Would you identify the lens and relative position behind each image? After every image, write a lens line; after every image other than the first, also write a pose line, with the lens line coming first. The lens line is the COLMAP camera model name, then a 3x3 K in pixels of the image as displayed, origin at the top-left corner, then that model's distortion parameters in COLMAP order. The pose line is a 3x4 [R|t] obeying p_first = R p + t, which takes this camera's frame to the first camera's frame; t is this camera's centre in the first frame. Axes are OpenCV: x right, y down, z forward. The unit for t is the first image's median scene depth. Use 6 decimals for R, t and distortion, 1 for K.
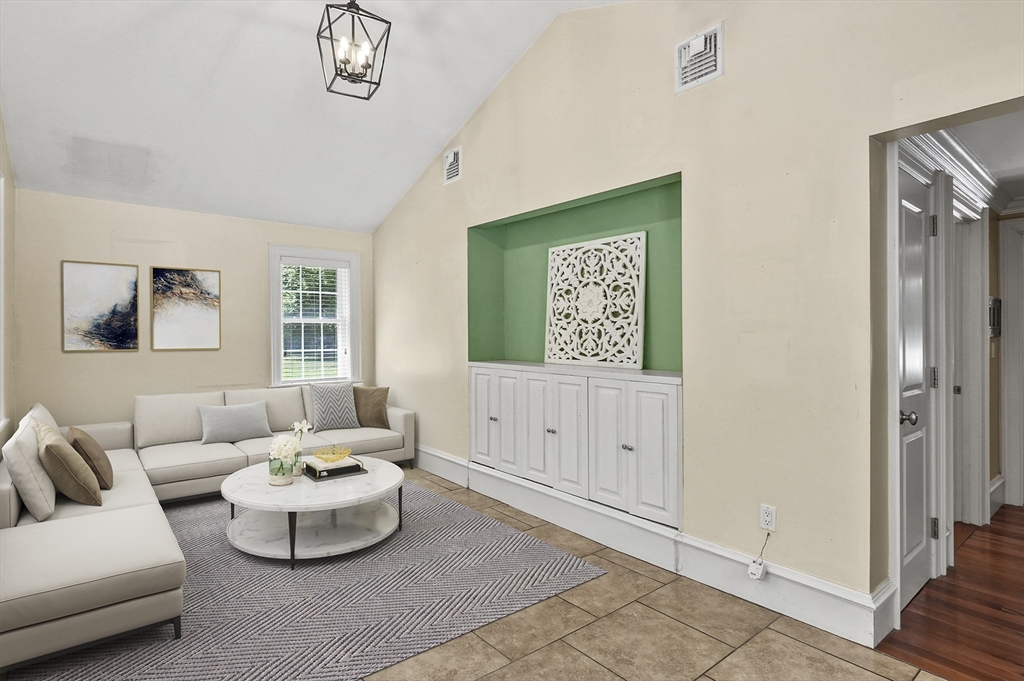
lens RADIAL K [[502.3, 0, 510.8], [0, 502.3, 326.6], [0, 0, 1]] dist [-0.001376, -0.000394]
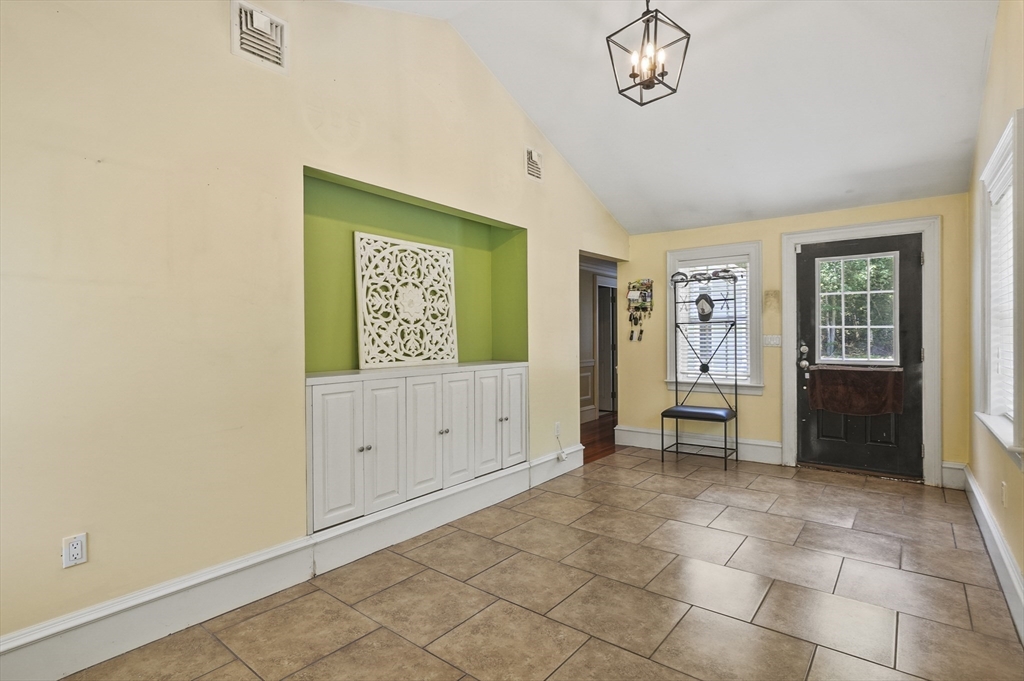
lens RADIAL K [[472.8, 0, 512.0], [0, 472.8, 327.5], [0, 0, 1]] dist [-0.000249, -0.000110]
pose [[-0.171823, 0.013748, 0.985032, -0.813381], [-0.009390, 0.999834, -0.015592, 0.014184], [-0.985083, -0.011929, -0.171665, 0.968300]]
